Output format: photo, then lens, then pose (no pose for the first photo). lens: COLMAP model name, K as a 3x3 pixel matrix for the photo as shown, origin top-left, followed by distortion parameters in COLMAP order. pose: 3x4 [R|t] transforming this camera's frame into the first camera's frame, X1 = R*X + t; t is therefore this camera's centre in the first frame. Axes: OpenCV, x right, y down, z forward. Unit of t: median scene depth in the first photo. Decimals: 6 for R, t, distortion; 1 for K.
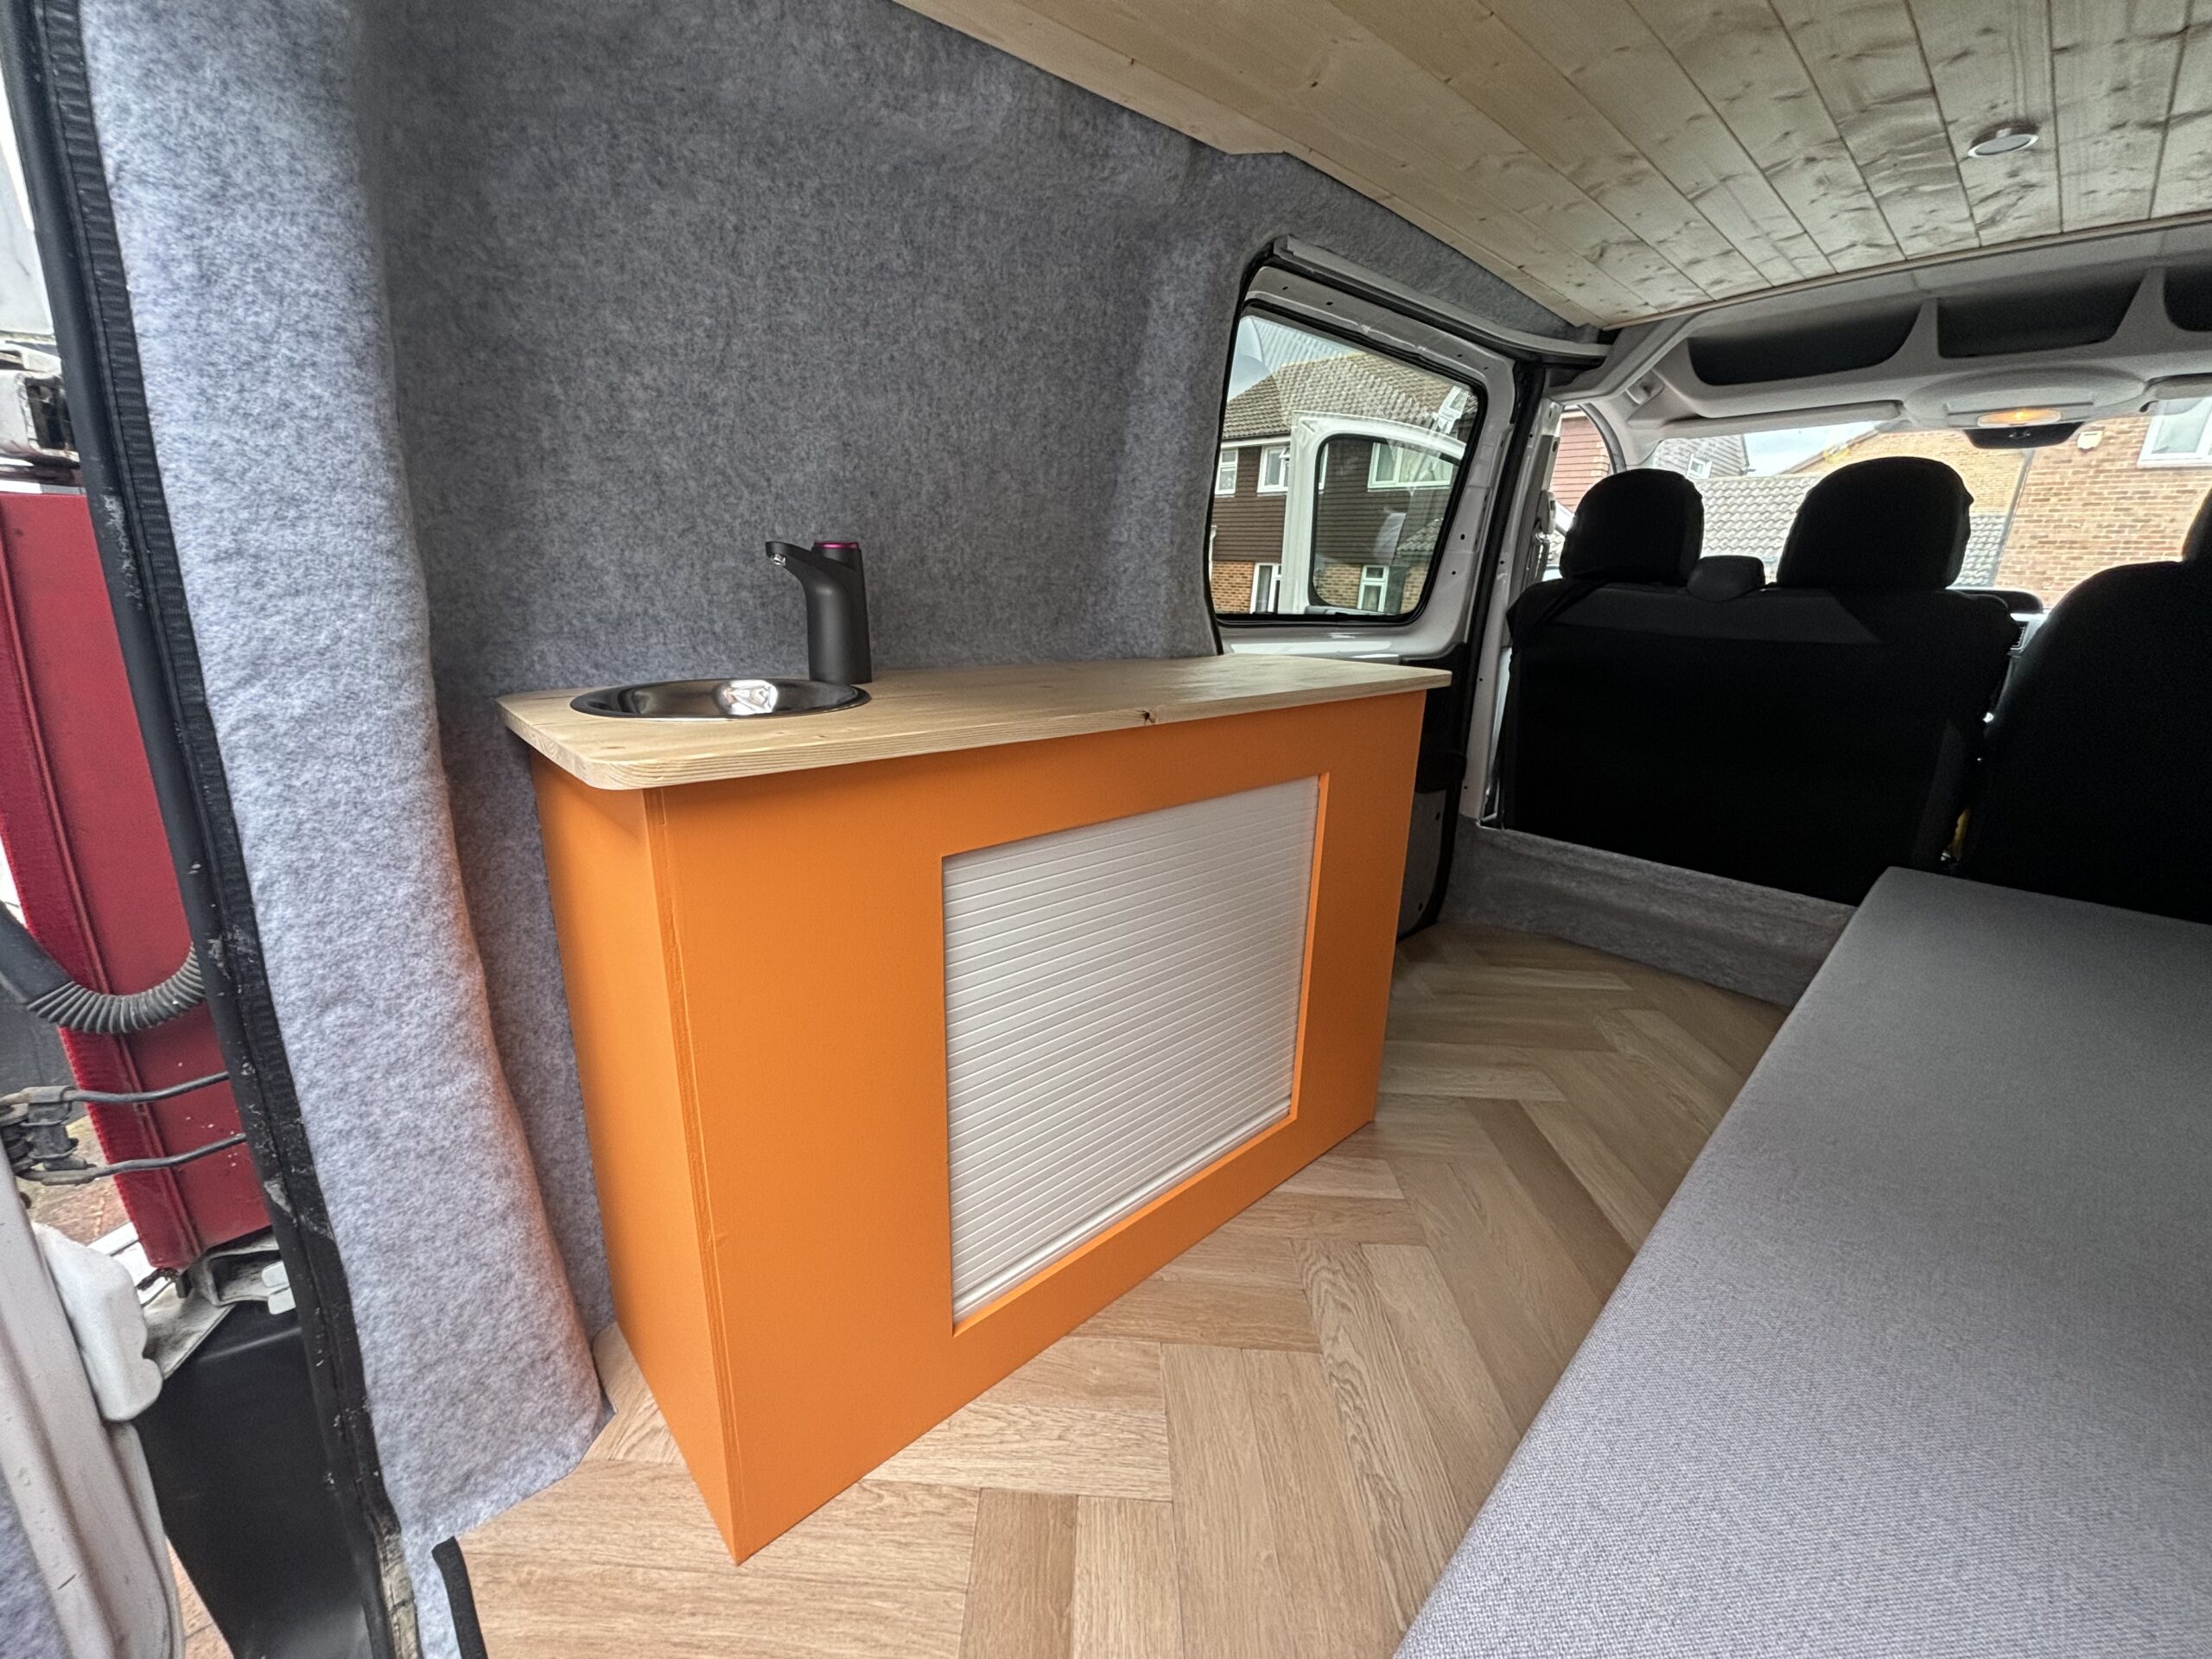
lens RADIAL K [[885.0, 0, 1106.0], [0, 885.0, 829.5], [0, 0, 1]] dist [-0.005265, 0.000182]
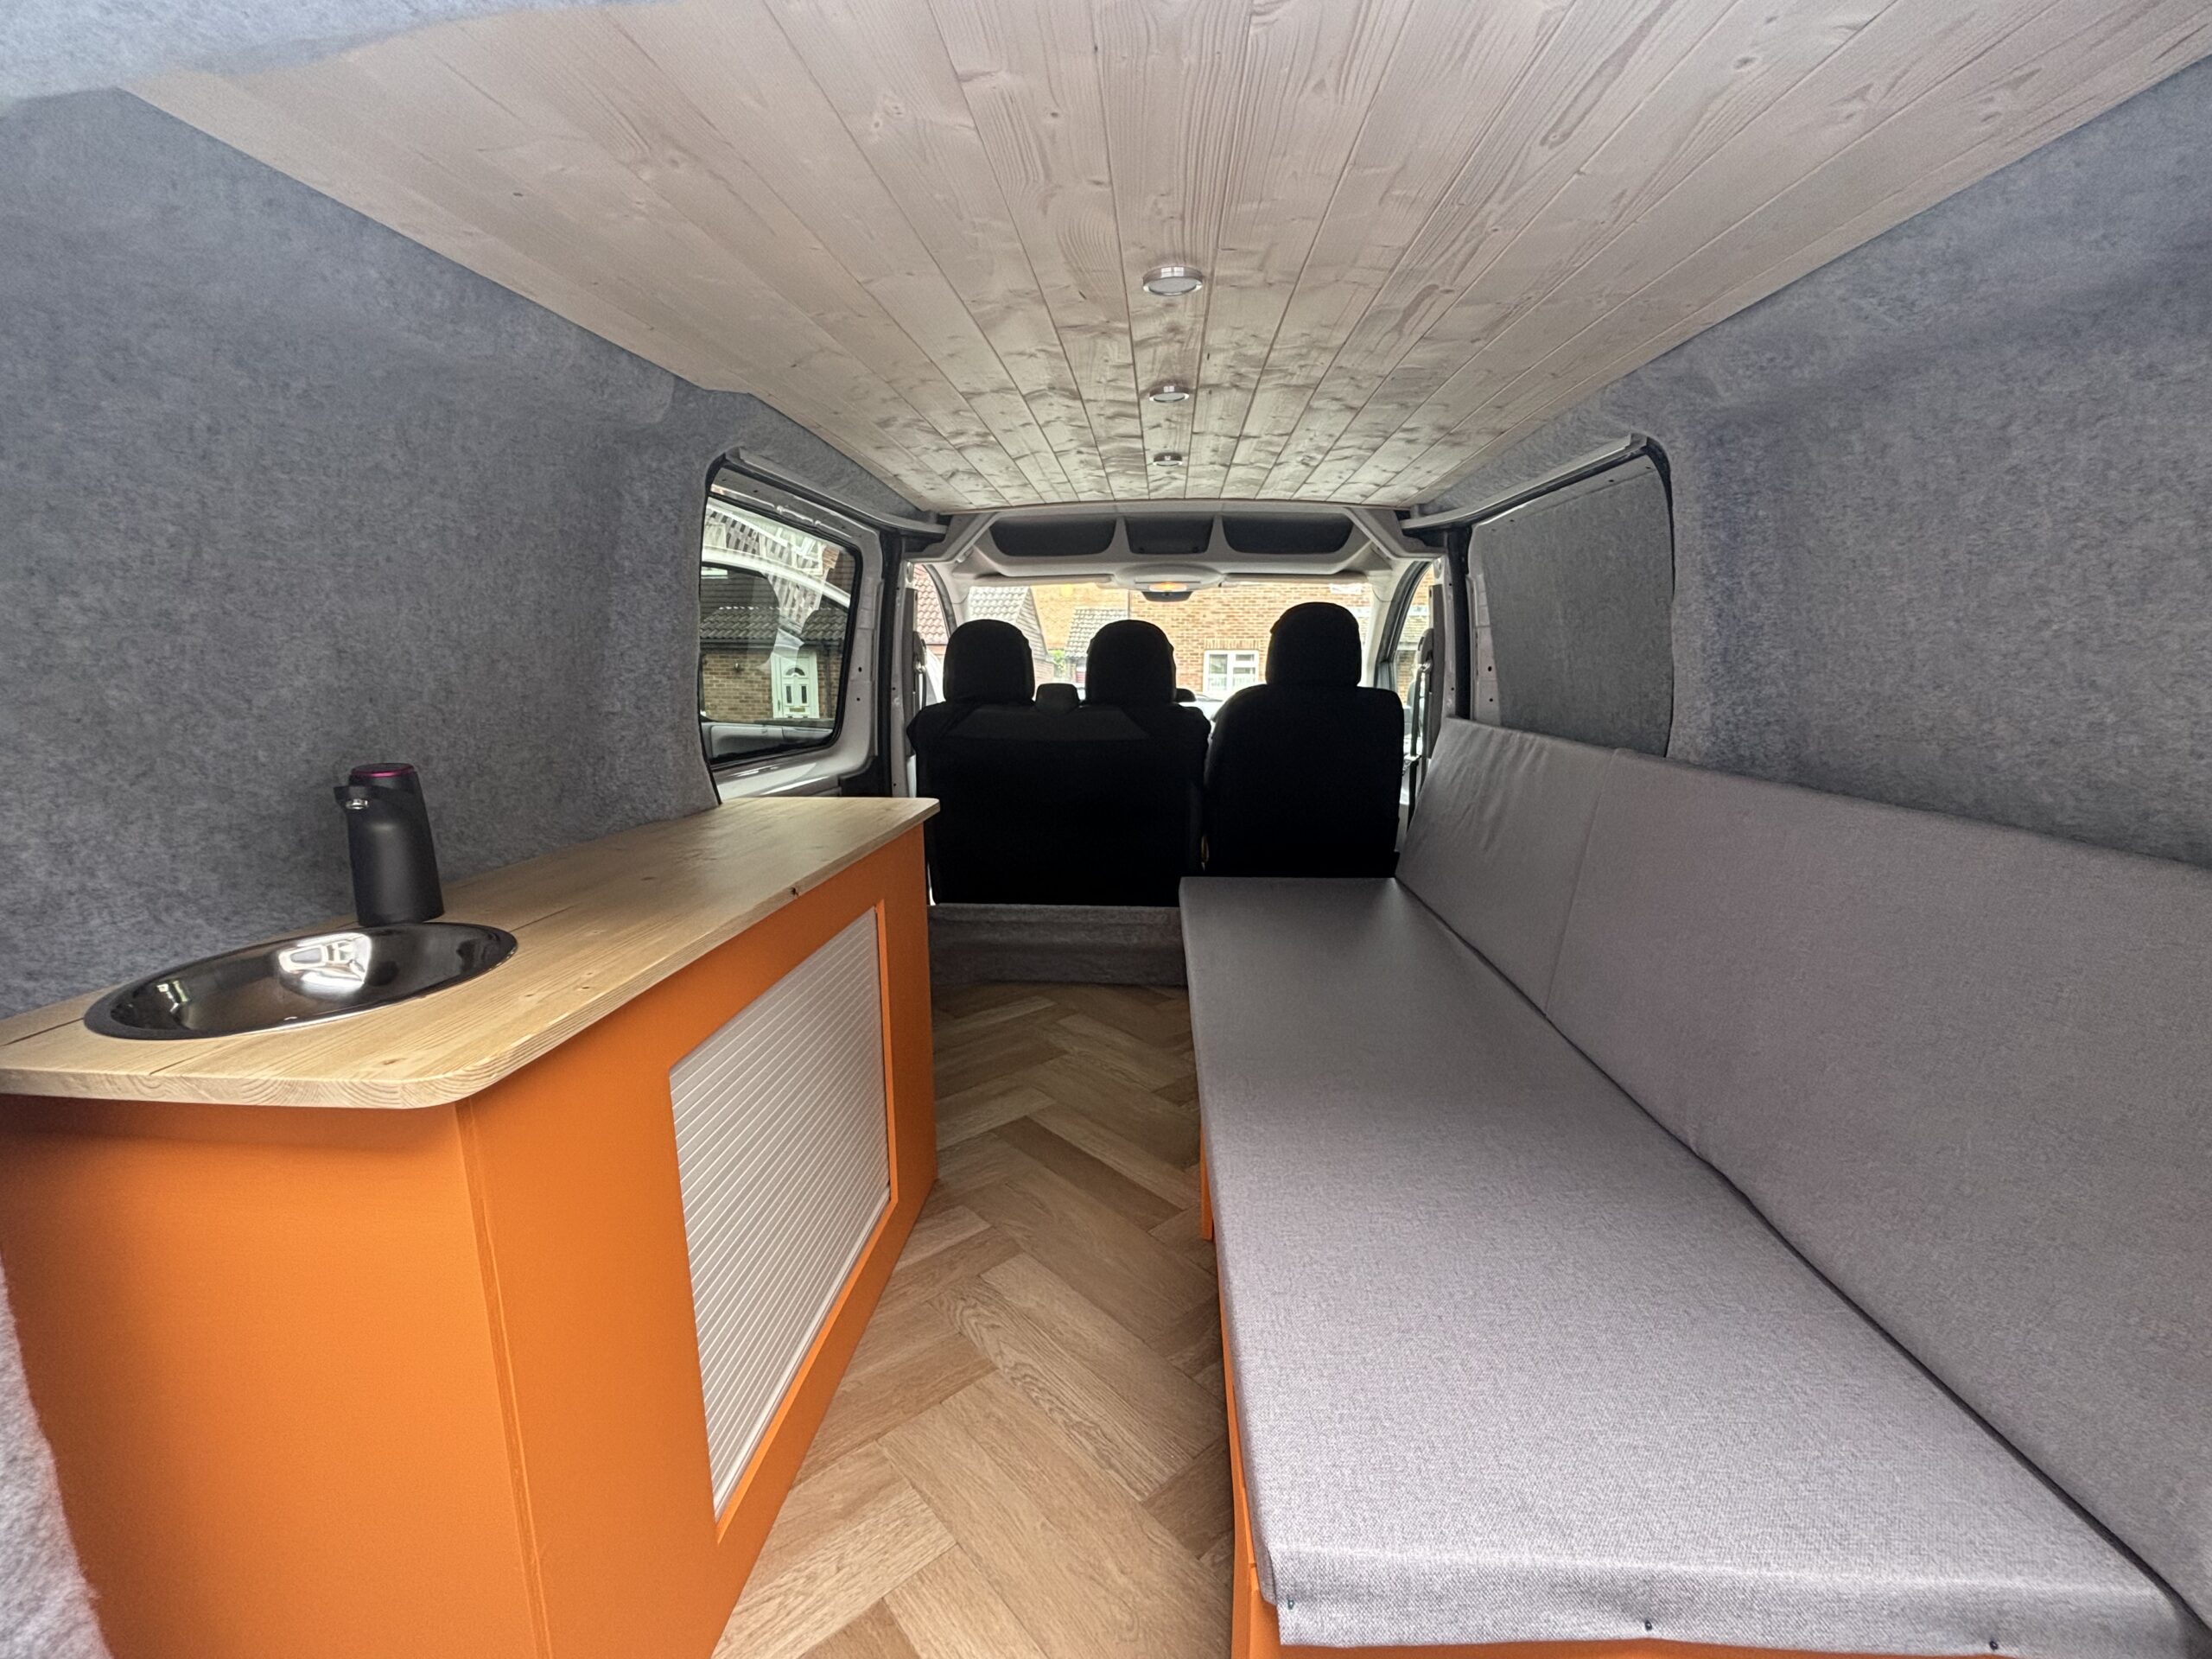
lens RADIAL K [[880.8, 0, 1106.0], [0, 880.8, 829.5], [0, 0, 1]] dist [0.000770, -0.000001]
pose [[0.730222, -0.156095, 0.665139, -0.318854], [0.211884, 0.977289, -0.003267, -0.091715], [-0.649523, 0.143318, 0.746712, -0.107185]]
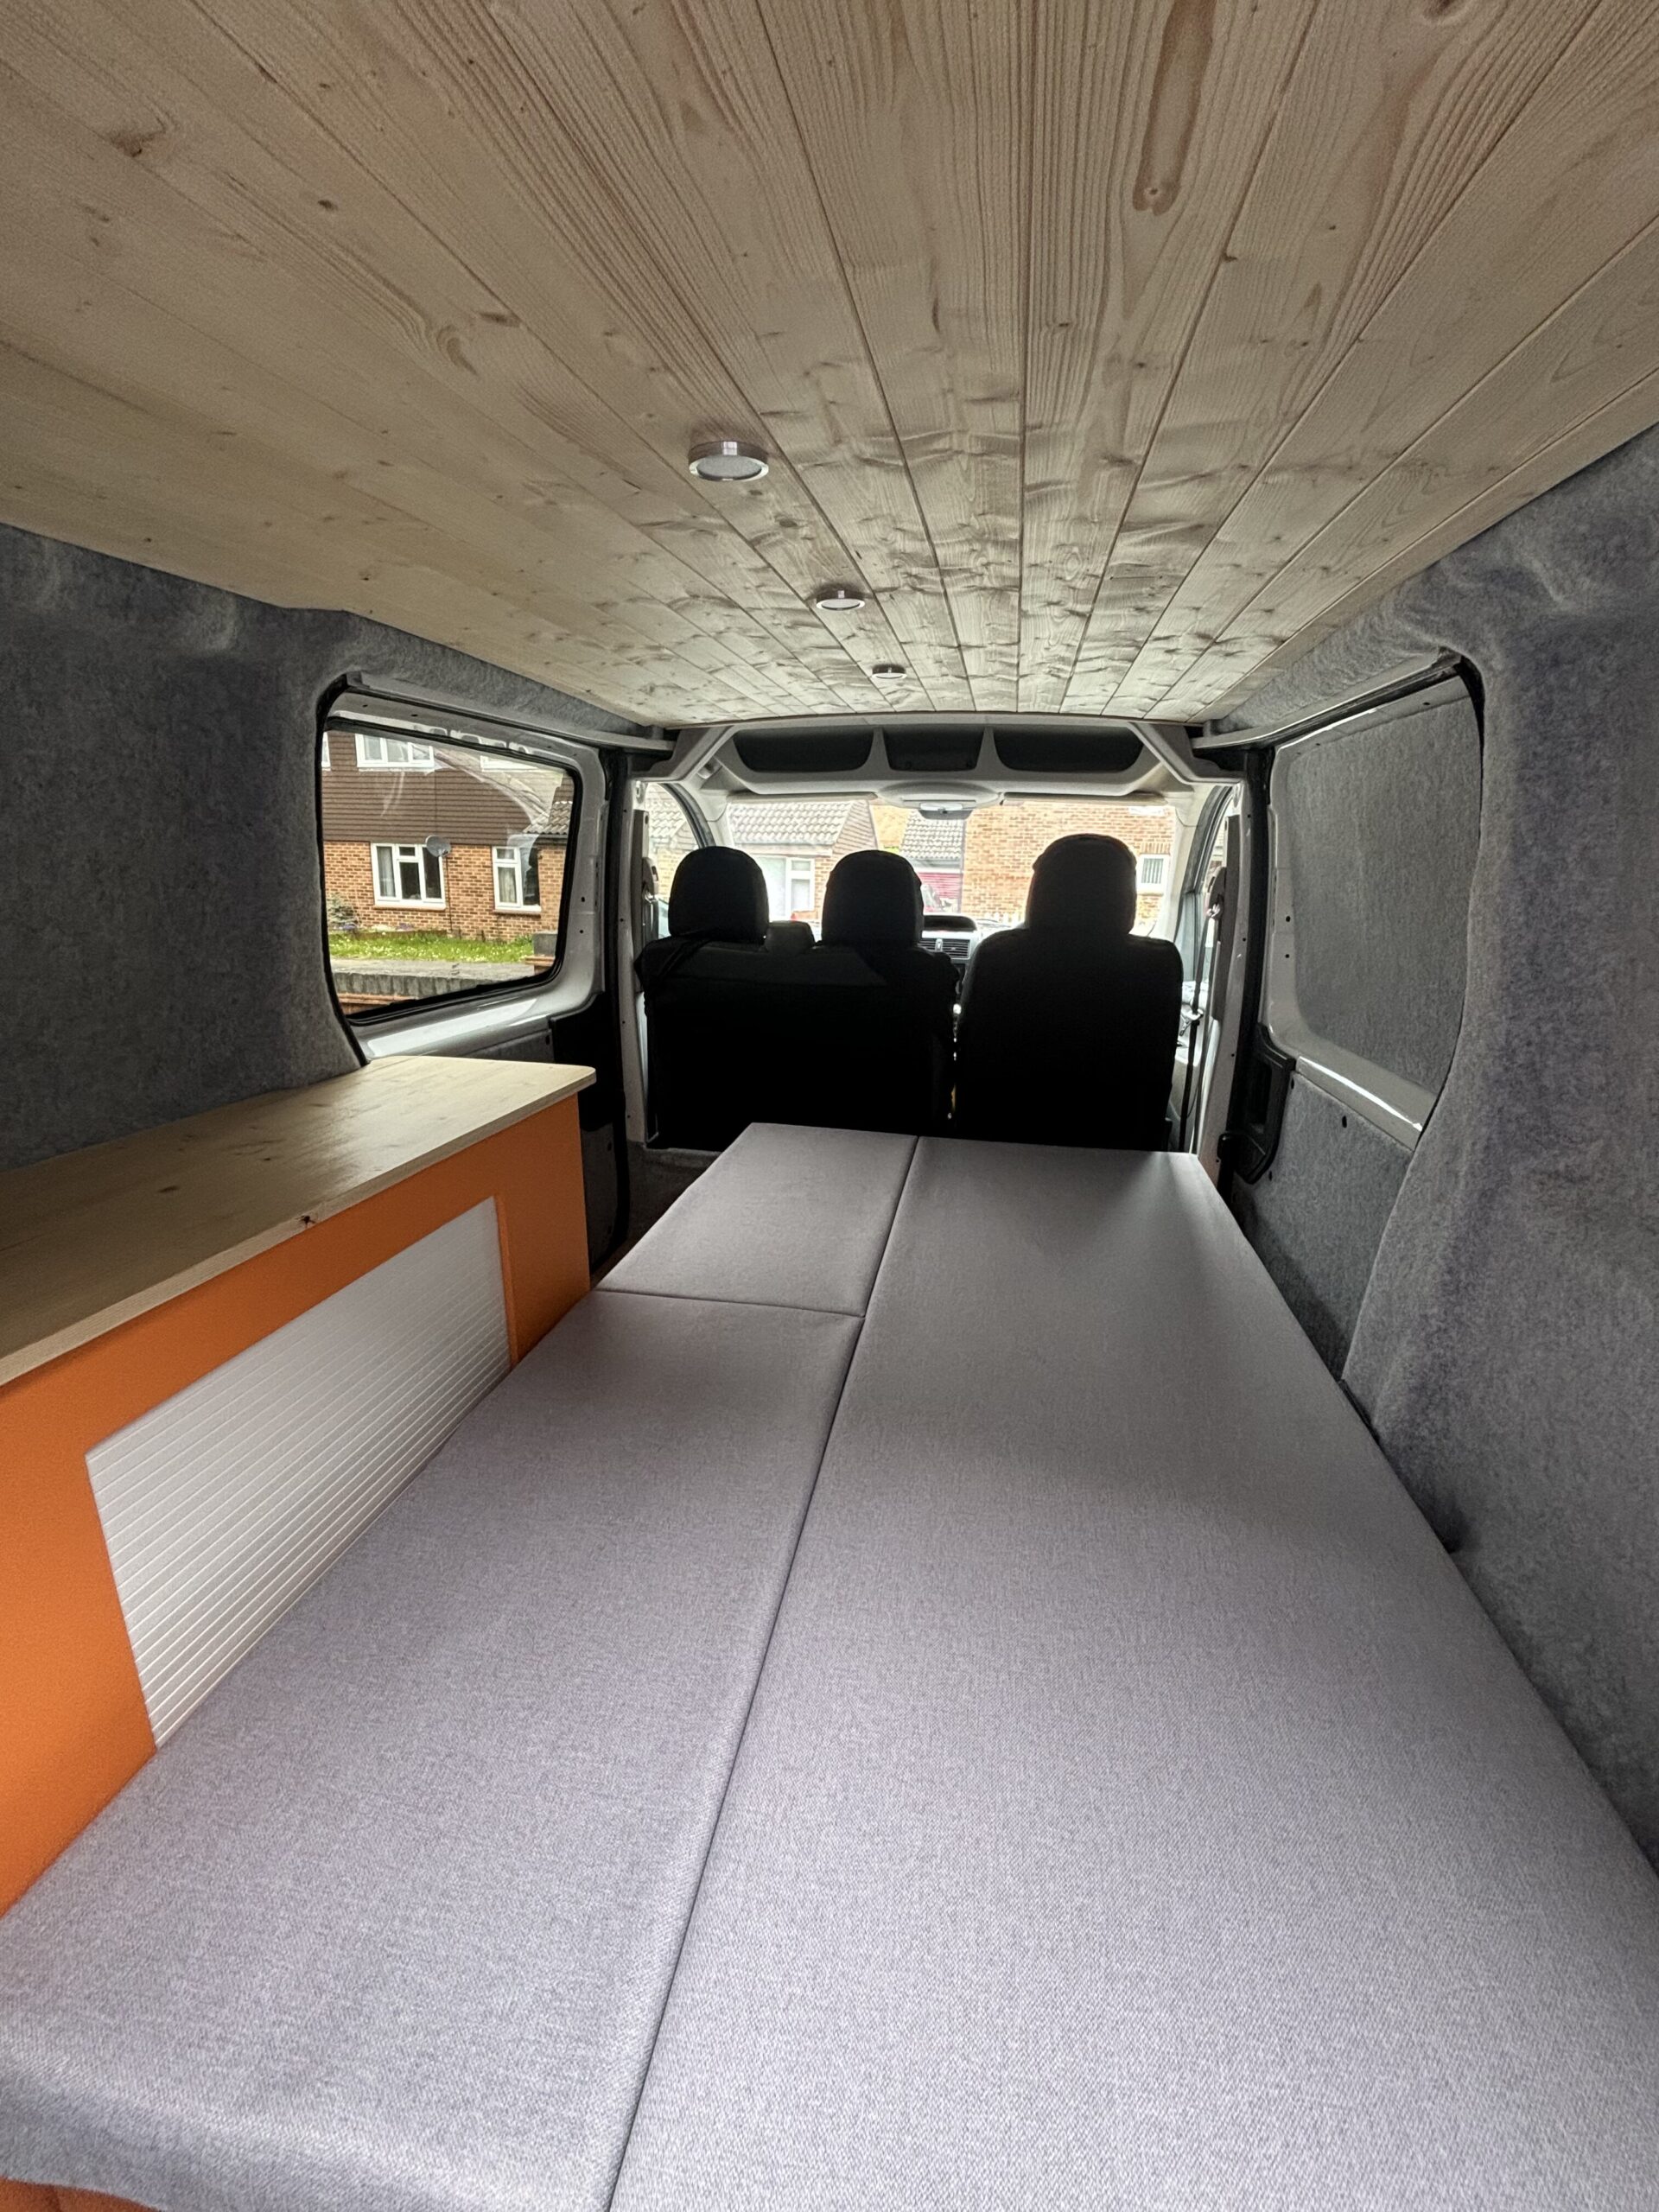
lens RADIAL K [[880.8, 0, 829.5], [0, 880.8, 1106.0], [0, 0, 1]] dist [0.000770, -0.000001]
pose [[0.812143, -0.171959, 0.557542, -0.007035], [0.169014, 0.983948, 0.057277, -0.165205], [-0.558442, 0.047715, 0.828170, -0.129161]]
